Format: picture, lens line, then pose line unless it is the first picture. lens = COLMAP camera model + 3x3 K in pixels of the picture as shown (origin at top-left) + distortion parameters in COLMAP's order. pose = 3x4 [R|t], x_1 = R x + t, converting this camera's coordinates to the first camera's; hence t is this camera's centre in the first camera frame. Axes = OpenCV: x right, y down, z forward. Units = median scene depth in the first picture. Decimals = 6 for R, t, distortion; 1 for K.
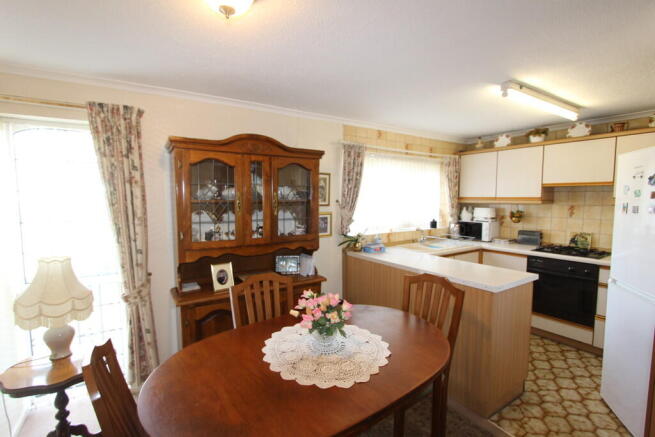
lens RADIAL K [[304.2, 0, 325.1], [0, 304.2, 220.8], [0, 0, 1]] dist [-0.012629, 0.001343]
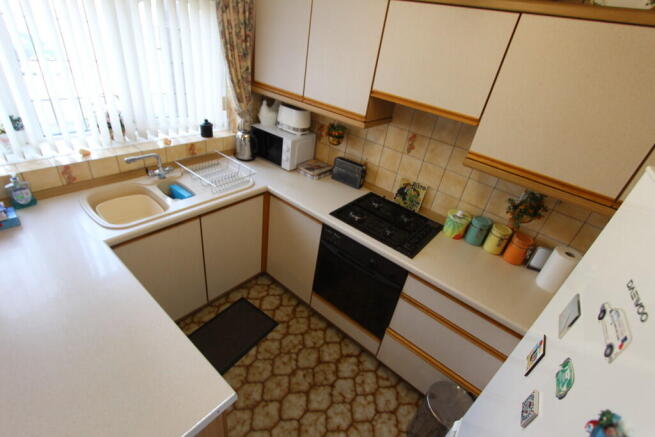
lens RADIAL K [[310.9, 0, 324.1], [0, 310.9, 219.6], [0, 0, 1]] dist [-0.017023, 0.000602]
pose [[0.949608, -0.043108, 0.310460, 0.456667], [-0.112296, 0.877955, 0.465387, -0.157276], [-0.292632, -0.476798, 0.828873, 0.476794]]
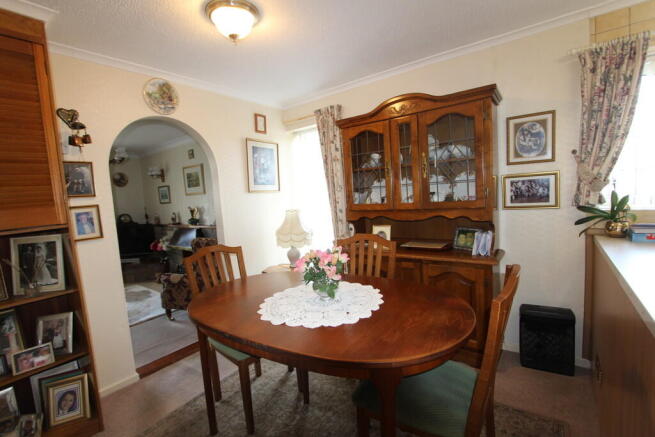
lens RADIAL K [[304.2, 0, 325.1], [0, 304.2, 220.8], [0, 0, 1]] dist [-0.012629, 0.001343]
pose [[0.342767, 0.066162, -0.937088, 0.416690], [-0.008011, 0.997686, 0.067510, 0.034697], [0.939386, -0.015633, 0.342504, 0.289938]]
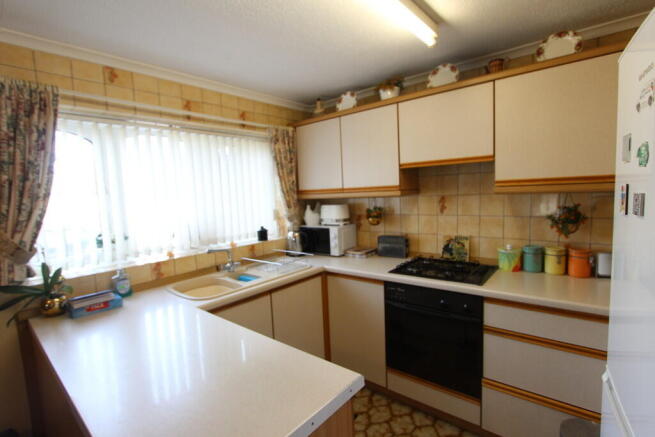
lens RADIAL K [[310.9, 0, 324.1], [0, 310.9, 219.6], [0, 0, 1]] dist [-0.017023, 0.000602]
pose [[0.957610, -0.068275, 0.279861, 0.362346], [0.066445, 0.997661, 0.016033, -0.026546], [-0.280301, 0.003242, 0.959907, 0.404304]]
